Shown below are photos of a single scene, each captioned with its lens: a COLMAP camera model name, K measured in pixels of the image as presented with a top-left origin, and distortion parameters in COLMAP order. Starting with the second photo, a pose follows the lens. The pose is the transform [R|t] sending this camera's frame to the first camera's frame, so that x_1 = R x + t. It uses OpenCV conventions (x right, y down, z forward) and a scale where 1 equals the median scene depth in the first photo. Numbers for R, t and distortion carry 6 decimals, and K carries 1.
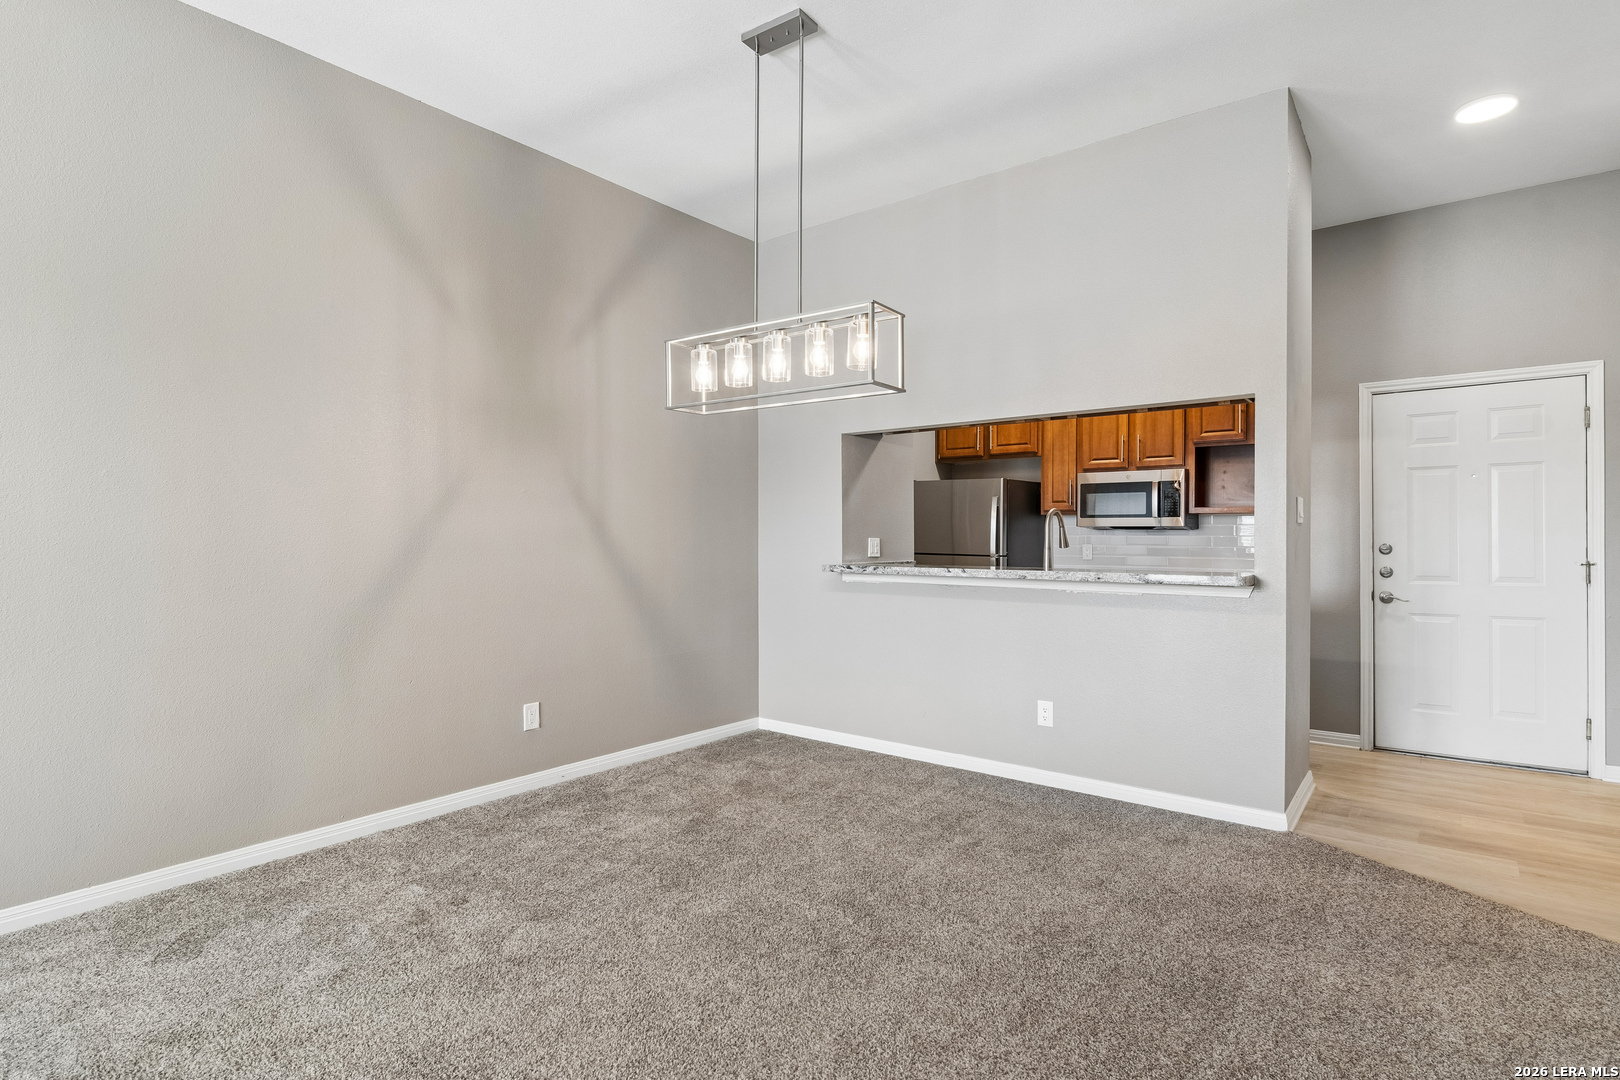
lens RADIAL K [[812.6, 0, 810.0], [0, 812.6, 540.0], [0, 0, 1]] dist [-0.018457, -0.001256]
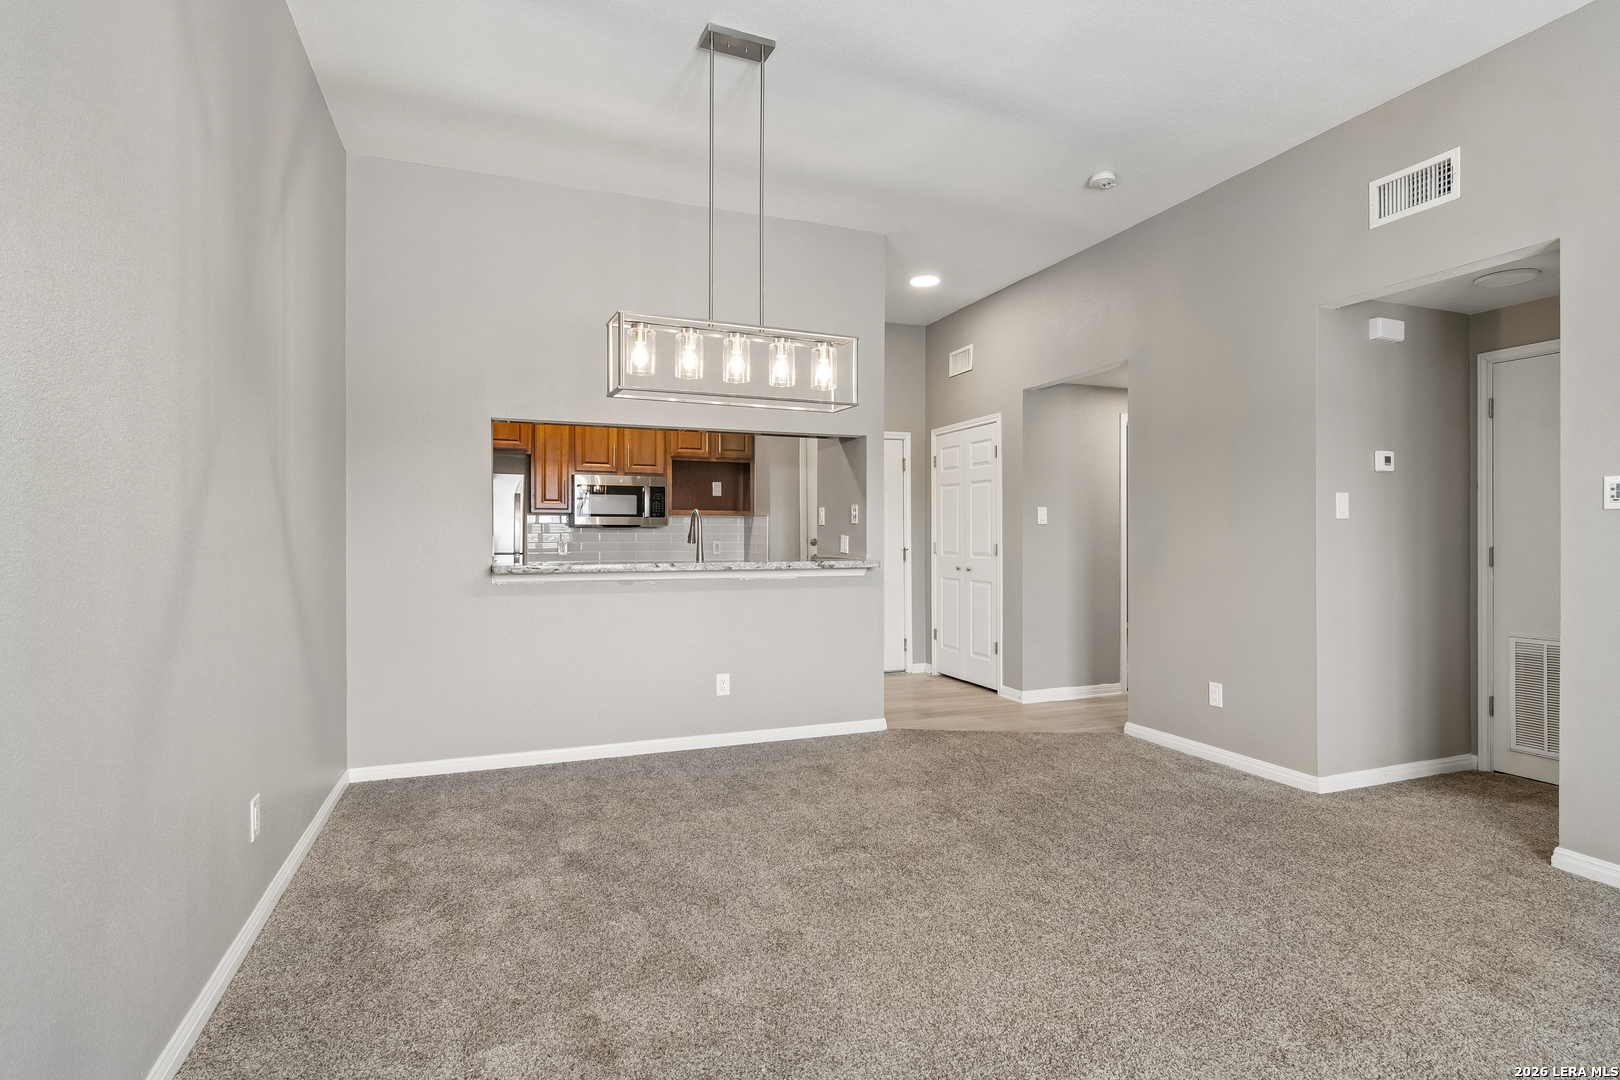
lens RADIAL K [[812.4, 0, 817.2], [0, 812.4, 532.0], [0, 0, 1]] dist [-0.009811, -0.000791]
pose [[0.497180, 0.003117, 0.867642, -0.579609], [0.003592, 0.999978, -0.005651, 0.000846], [-0.867640, 0.005926, 0.497158, 0.263413]]
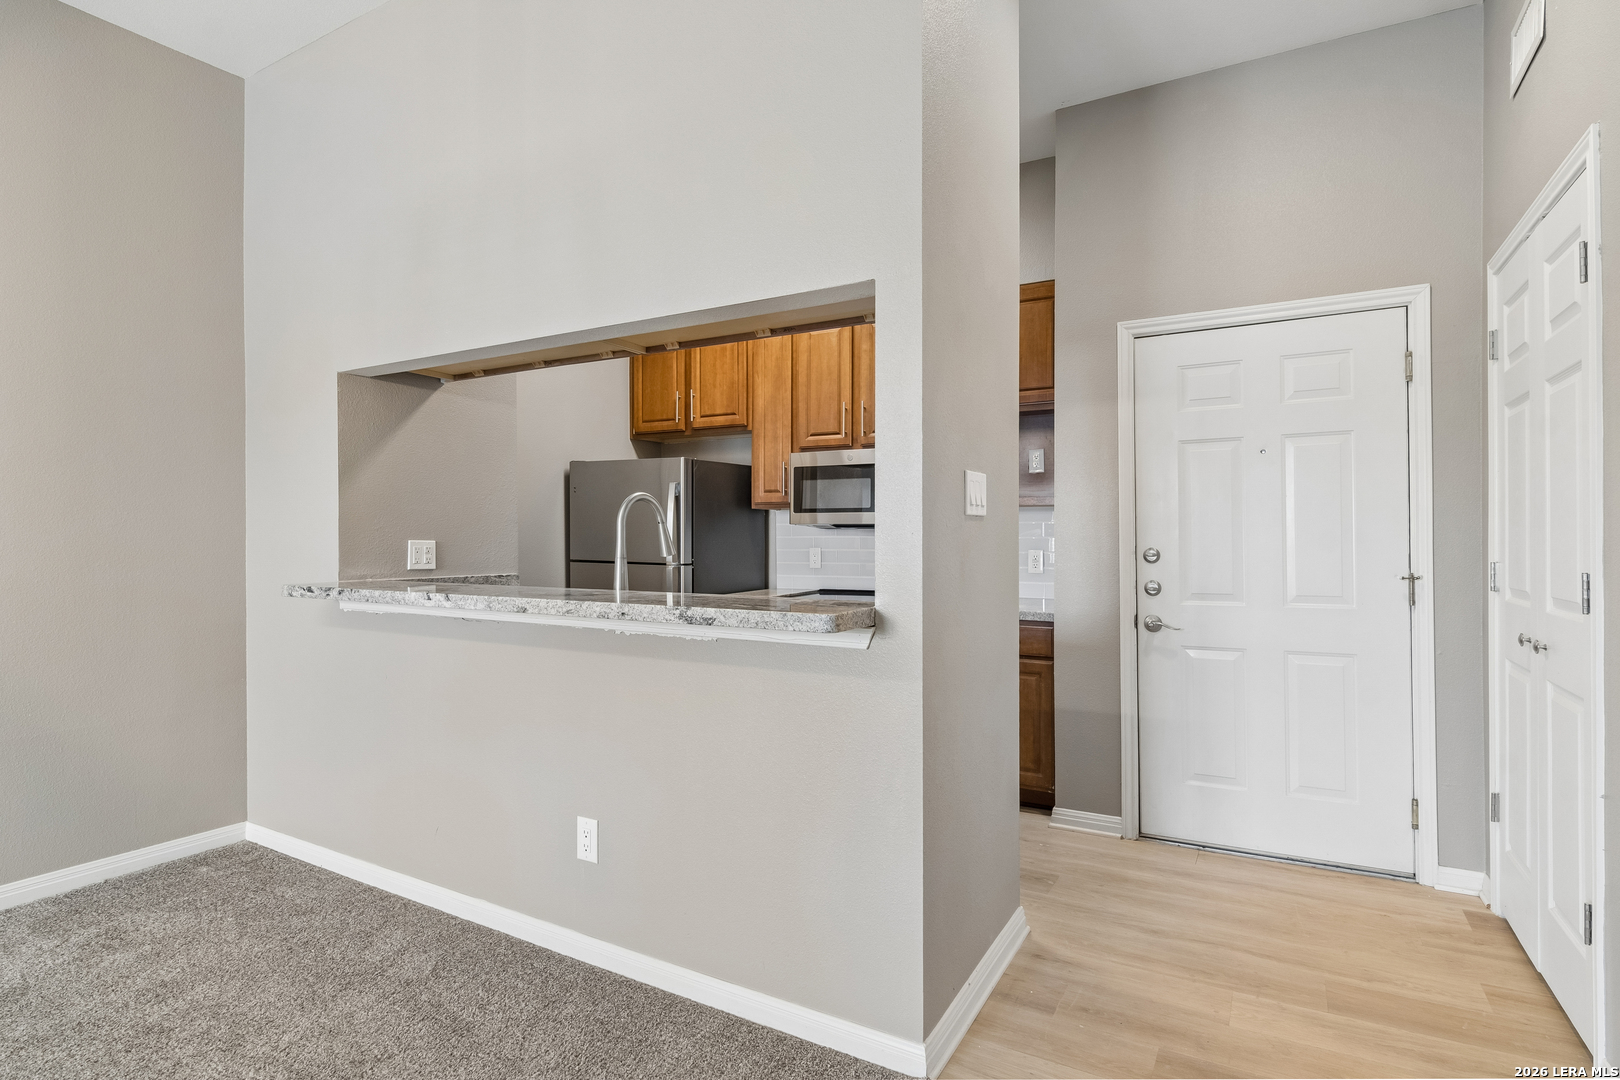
lens RADIAL K [[812.4, 0, 817.2], [0, 812.4, 532.0], [0, 0, 1]] dist [-0.009811, -0.000791]
pose [[0.988503, 0.000622, 0.151199, 0.322749], [0.000951, 0.999946, -0.010331, -0.002158], [-0.151197, 0.010356, 0.988449, 0.345020]]
